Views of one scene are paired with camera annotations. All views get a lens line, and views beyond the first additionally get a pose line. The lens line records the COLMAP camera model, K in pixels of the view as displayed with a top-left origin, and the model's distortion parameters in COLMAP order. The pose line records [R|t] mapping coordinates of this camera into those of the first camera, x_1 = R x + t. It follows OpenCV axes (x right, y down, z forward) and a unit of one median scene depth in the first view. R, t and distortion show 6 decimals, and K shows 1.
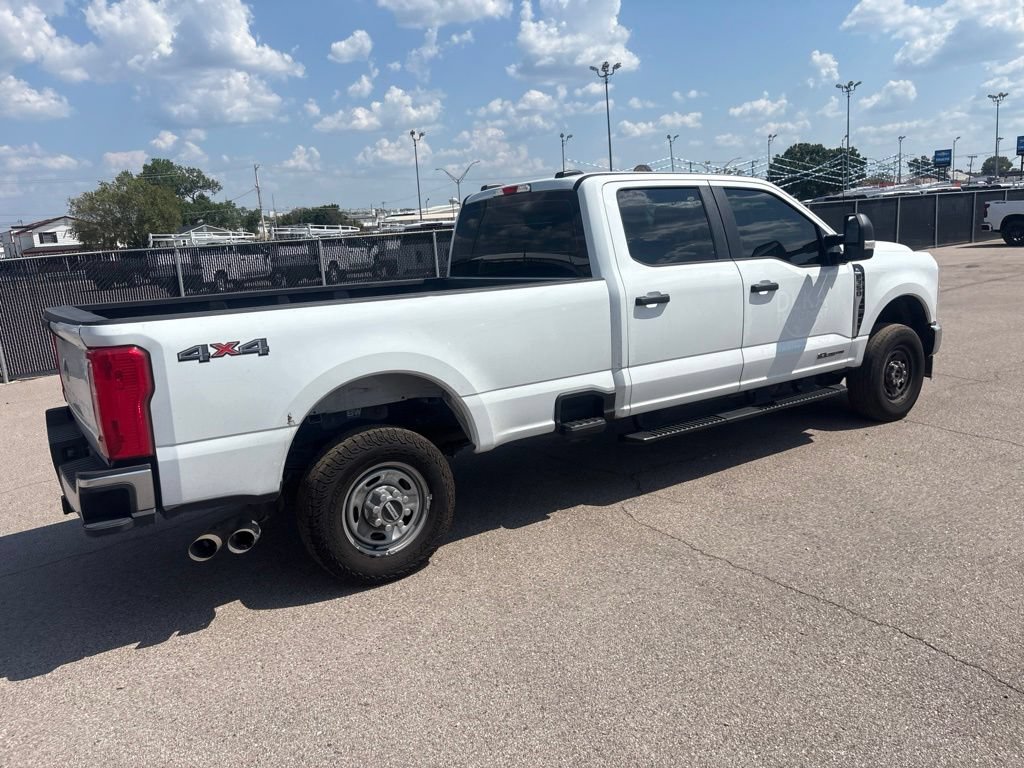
lens RADIAL K [[781.9, 0, 502.5], [0, 781.9, 381.5], [0, 0, 1]] dist [0.041867, -0.040690]
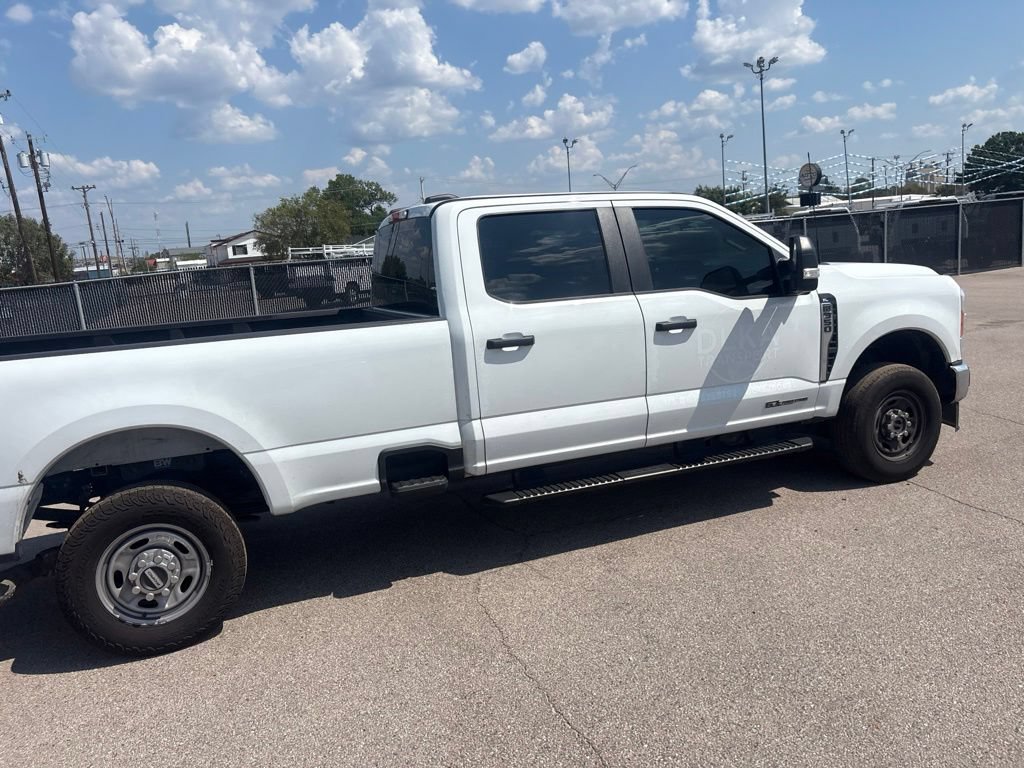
lens RADIAL K [[781.9, 0, 501.6], [0, 781.9, 373.7], [0, 0, 1]] dist [0.041867, -0.040690]
pose [[0.977393, 0.019220, -0.210554, 0.359017], [-0.022582, 0.999653, -0.013575, -0.056255], [0.210220, 0.018022, 0.977488, 0.150647]]
